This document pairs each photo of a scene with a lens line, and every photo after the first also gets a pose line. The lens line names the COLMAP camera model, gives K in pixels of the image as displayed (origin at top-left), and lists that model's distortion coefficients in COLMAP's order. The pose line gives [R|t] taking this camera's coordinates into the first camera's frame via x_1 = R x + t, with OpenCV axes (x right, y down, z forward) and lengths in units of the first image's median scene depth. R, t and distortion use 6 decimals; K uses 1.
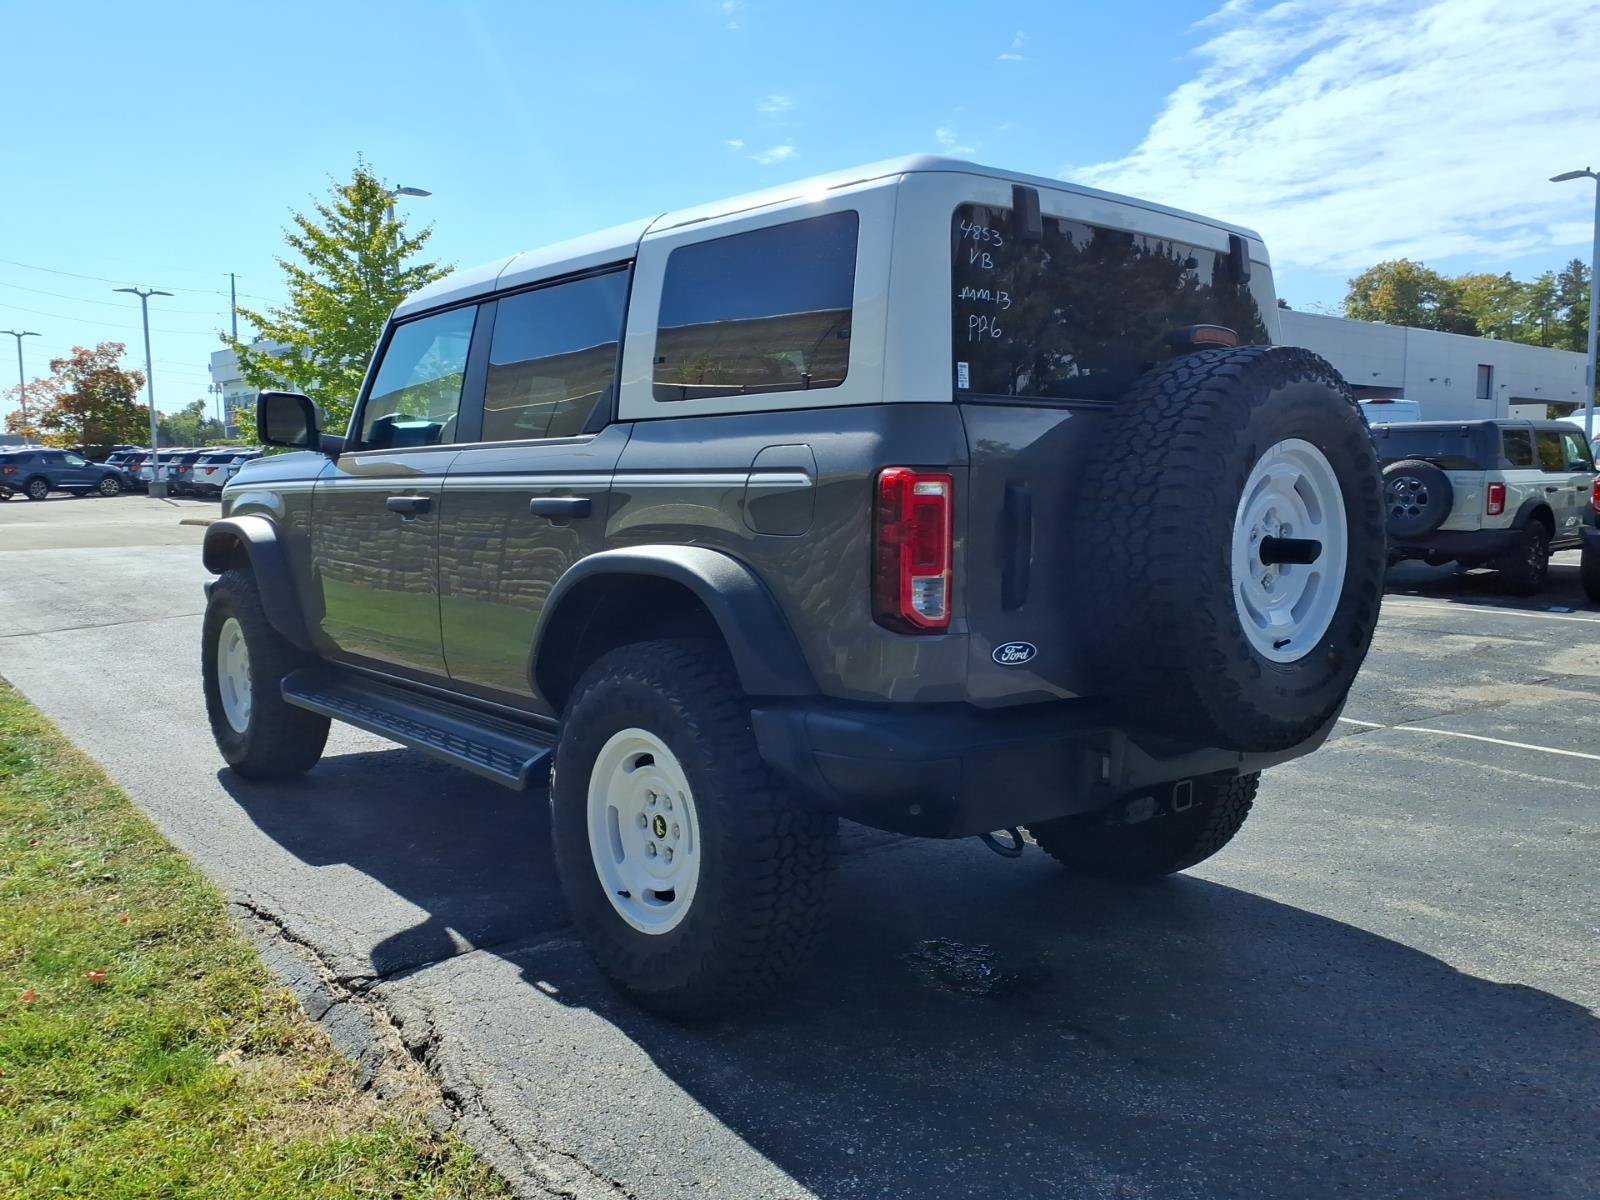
lens RADIAL K [[1314.9, 0, 747.4], [0, 1314.9, 597.9], [0, 0, 1]] dist [0.024409, -0.017169]
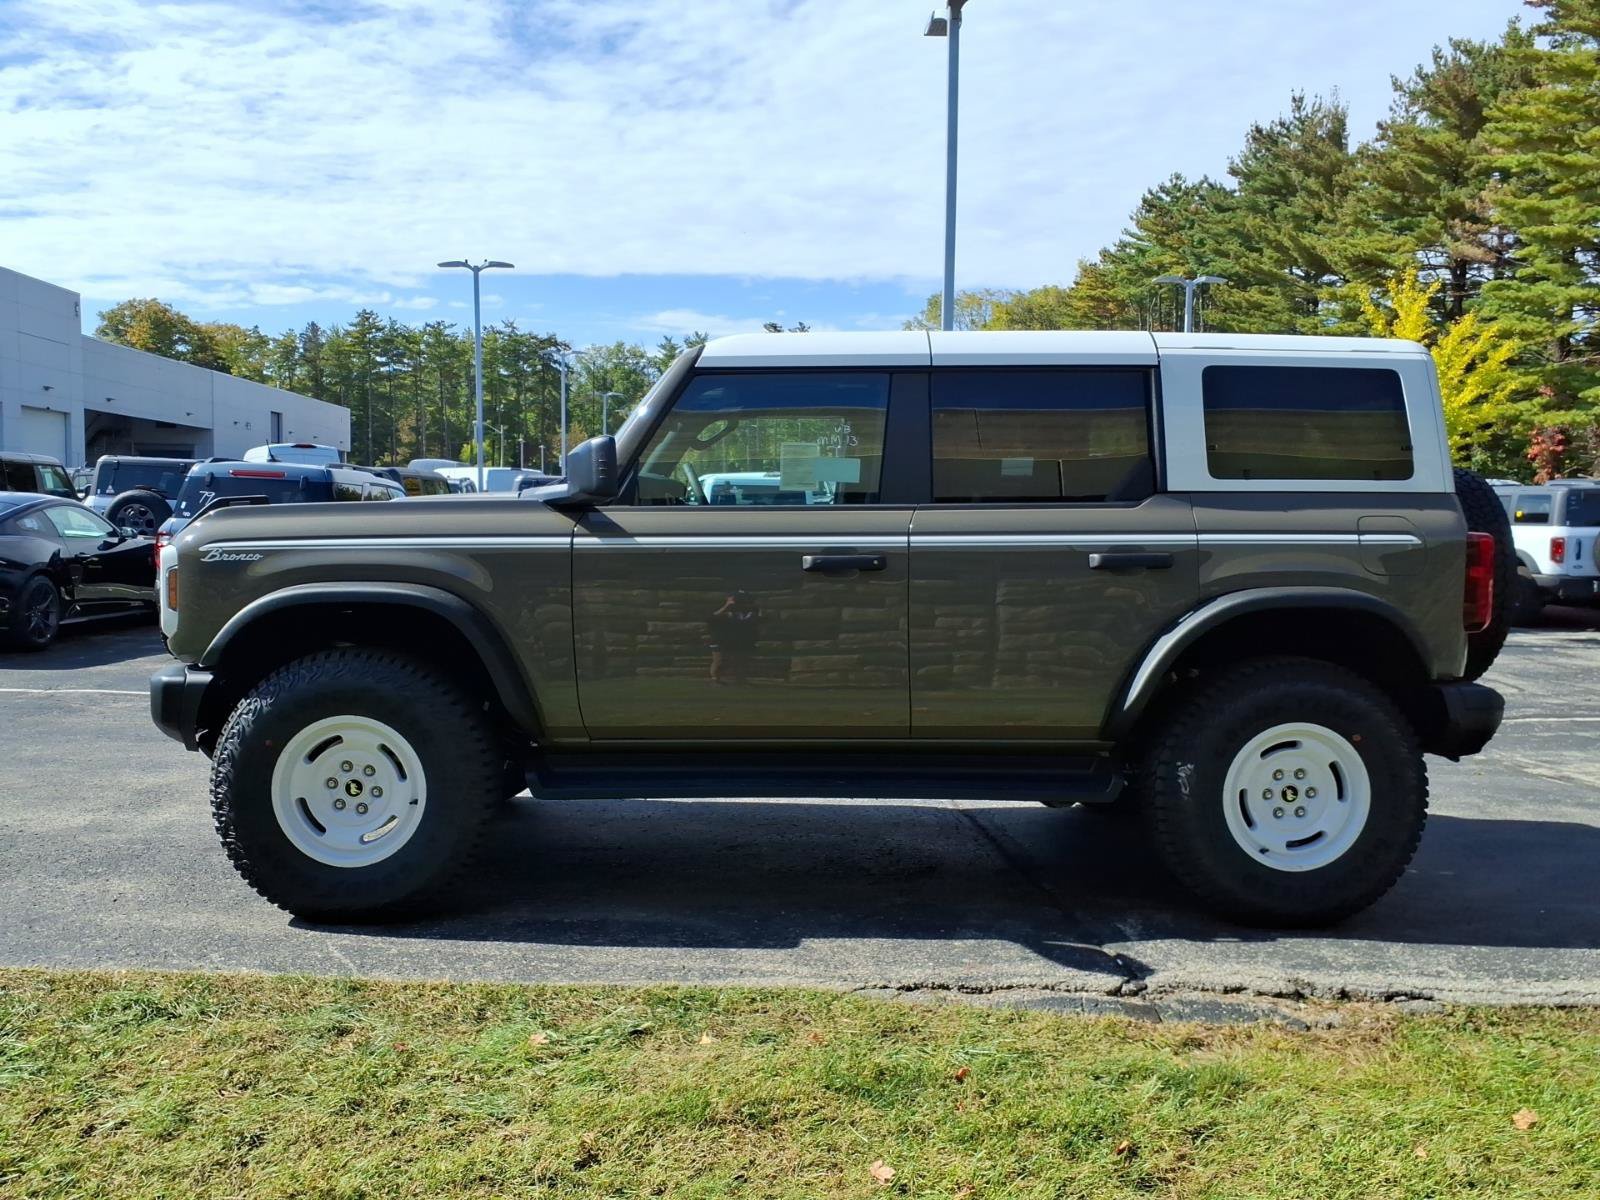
lens RADIAL K [[1320.6, 0, 800.0], [0, 1320.6, 600.0], [0, 0, 1]] dist [0.013693, -0.014885]
pose [[0.593040, -0.043388, 0.804003, -1.345784], [0.064257, 0.997913, 0.006456, -0.062709], [-0.802605, 0.047834, 0.594590, 0.535959]]
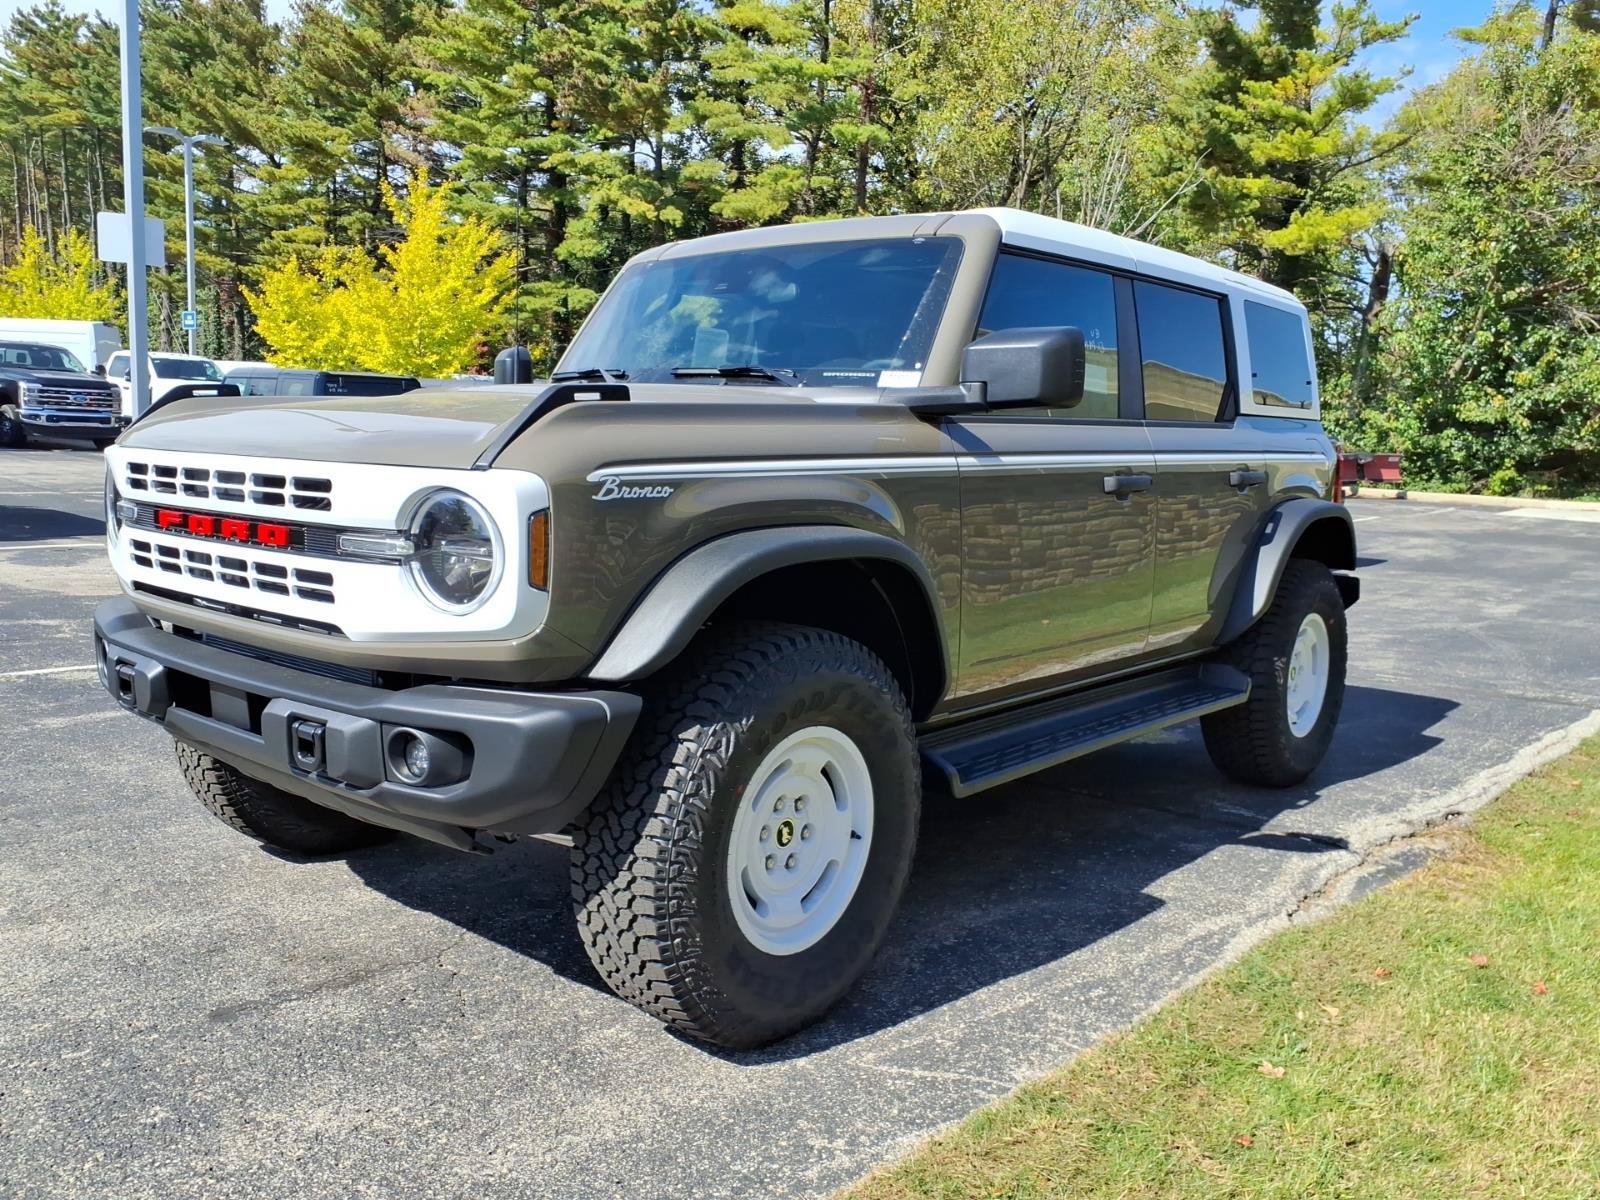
lens RADIAL K [[1295.0, 0, 800.0], [0, 1295.0, 600.0], [0, 0, 1]] dist [0.008281, 0.005187]
pose [[-0.199591, -0.134380, 0.970621, -1.373487], [0.051400, 0.987752, 0.147322, -0.170390], [-0.978530, 0.079295, -0.190239, 1.750889]]
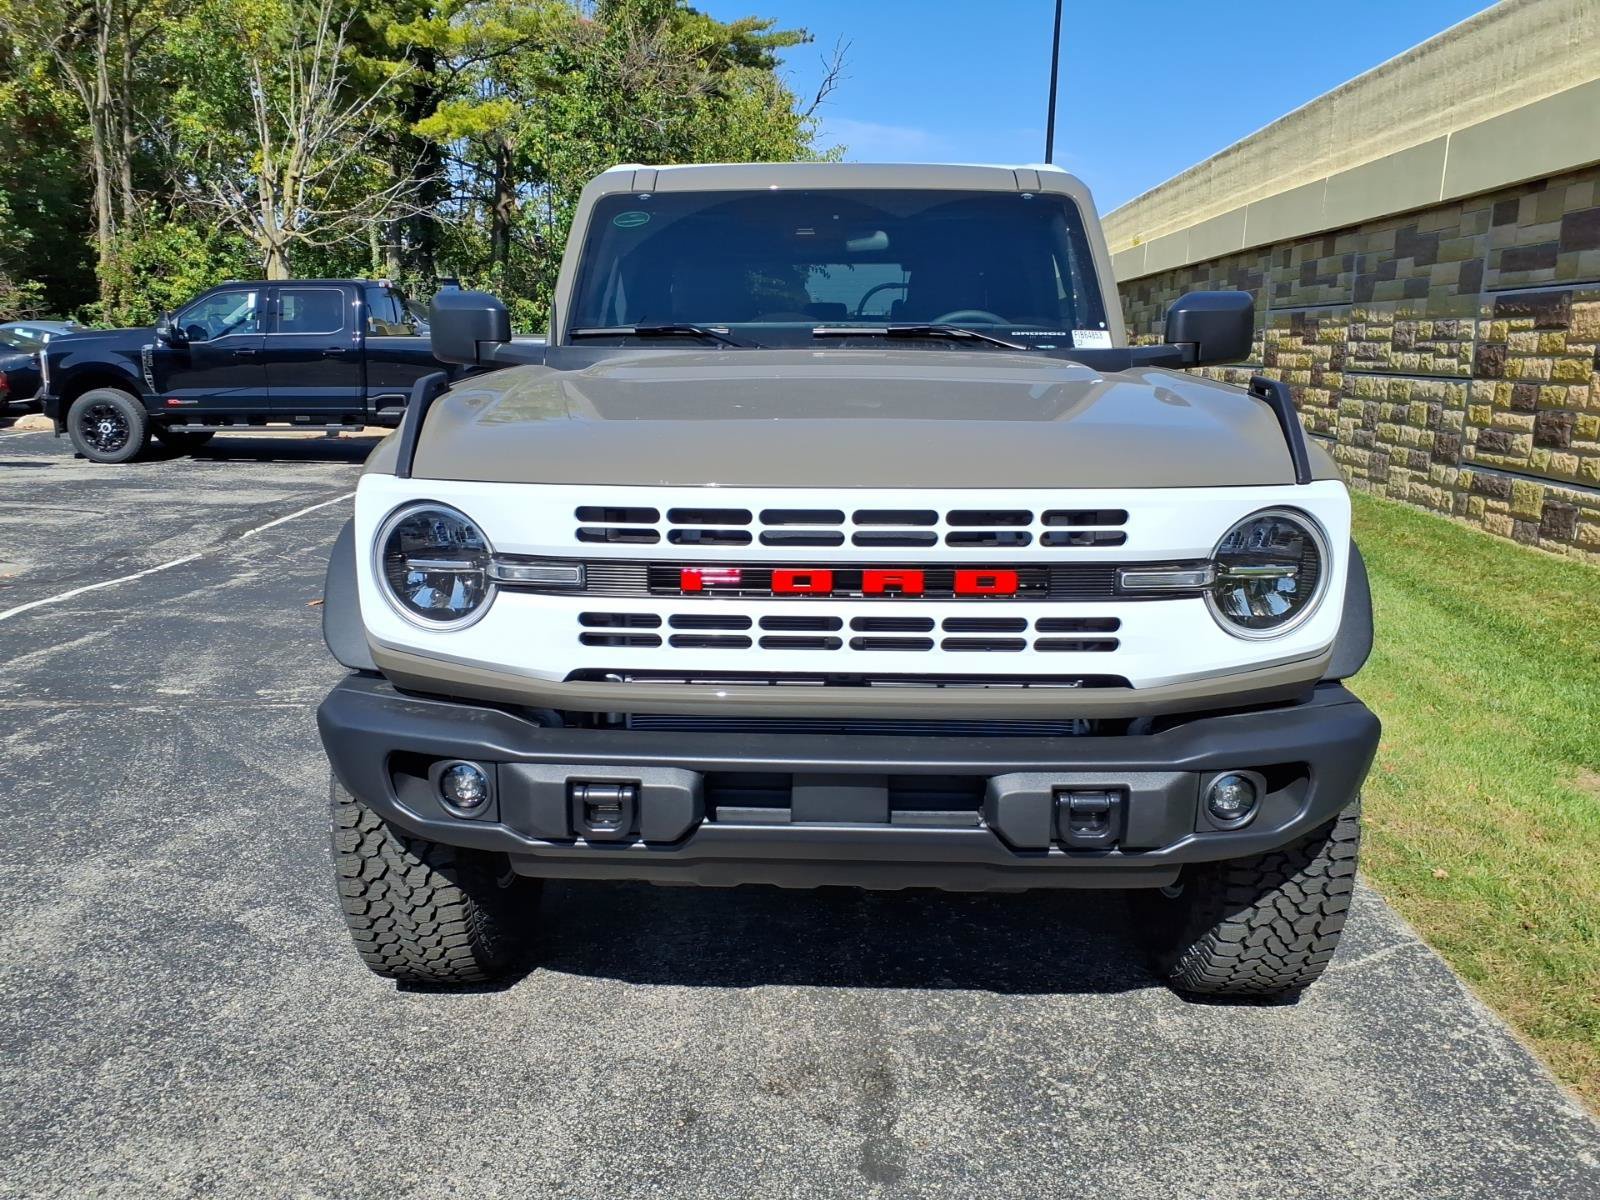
lens RADIAL K [[1276.0, 0, 800.0], [0, 1276.0, 600.0], [0, 0, 1]] dist [0.005131, 0.000376]
pose [[-0.771767, -0.137068, 0.620957, -0.883766], [0.045754, 0.961993, 0.269213, -0.269928], [-0.634257, 0.236181, -0.736163, 2.403220]]
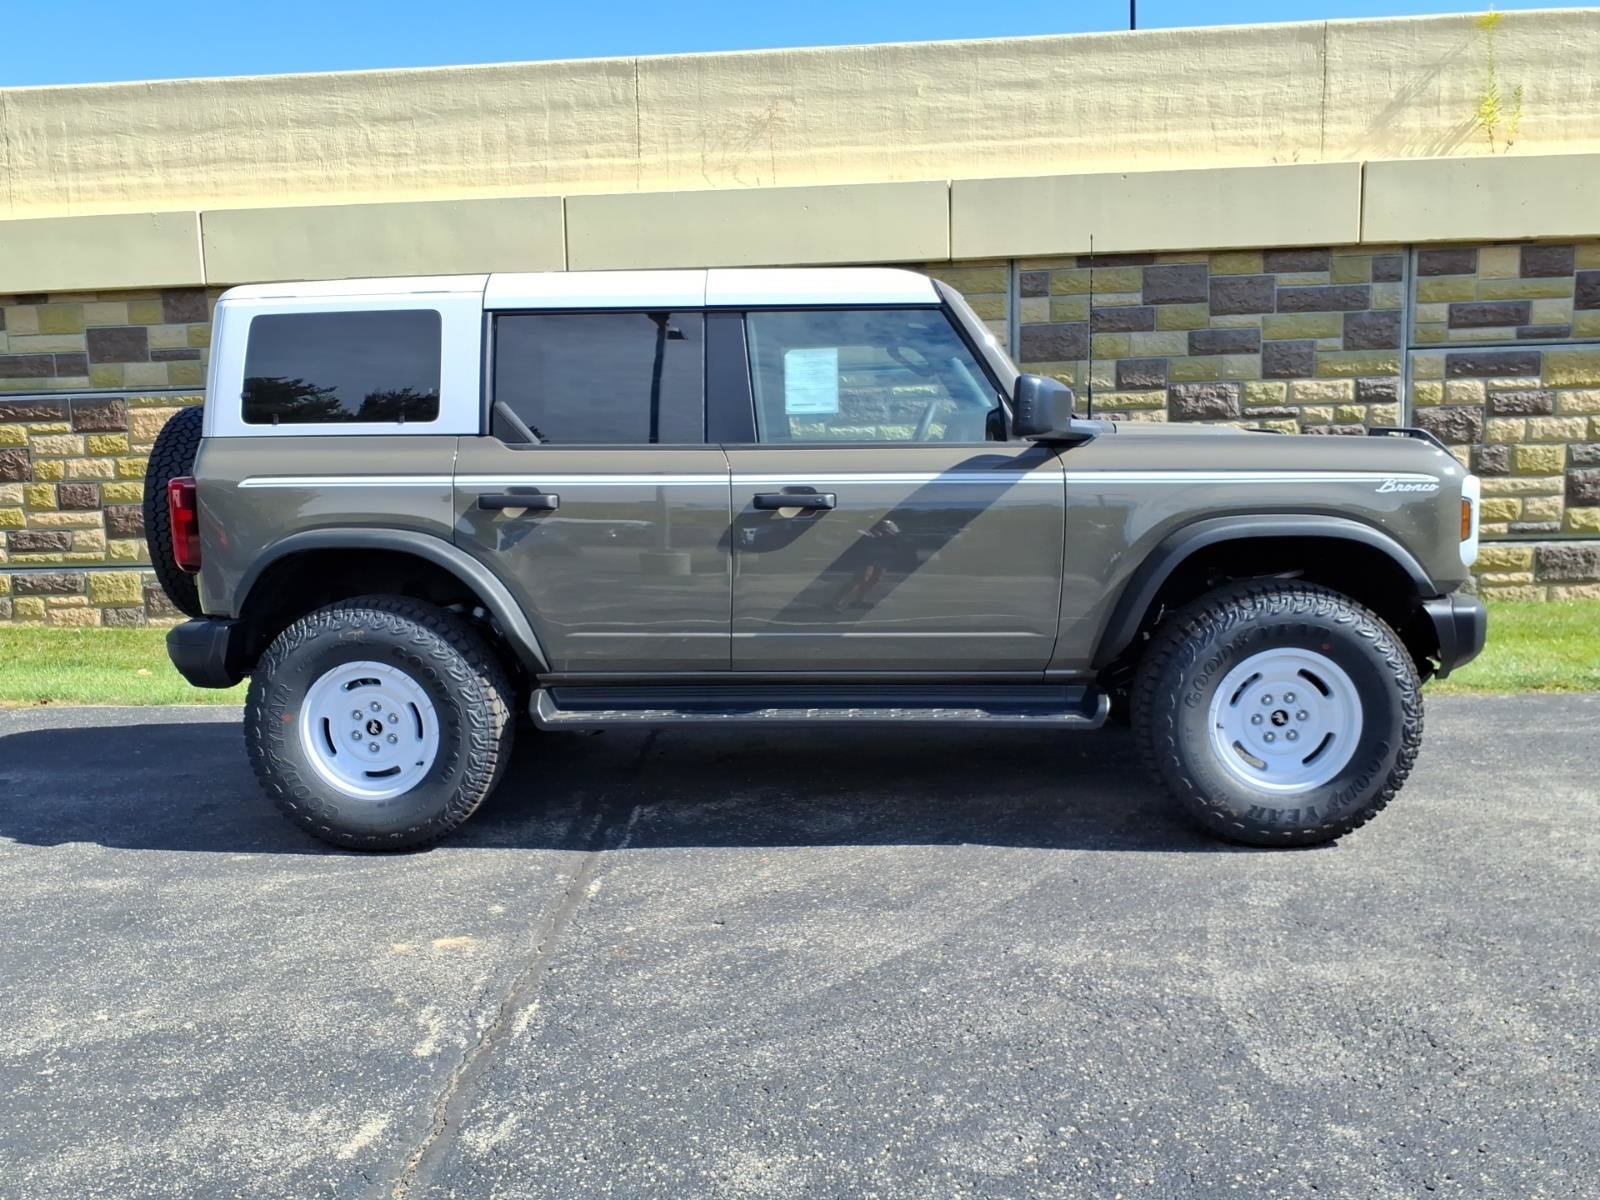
lens RADIAL K [[1276.6, 0, 748.7], [0, 1276.6, 598.7], [0, 0, 1]] dist [0.028678, -0.013027]
pose [[-0.690119, 0.102668, -0.716377, 1.026734], [-0.043458, 0.982221, 0.182632, -0.245655], [0.722390, 0.157169, -0.673387, 2.400650]]
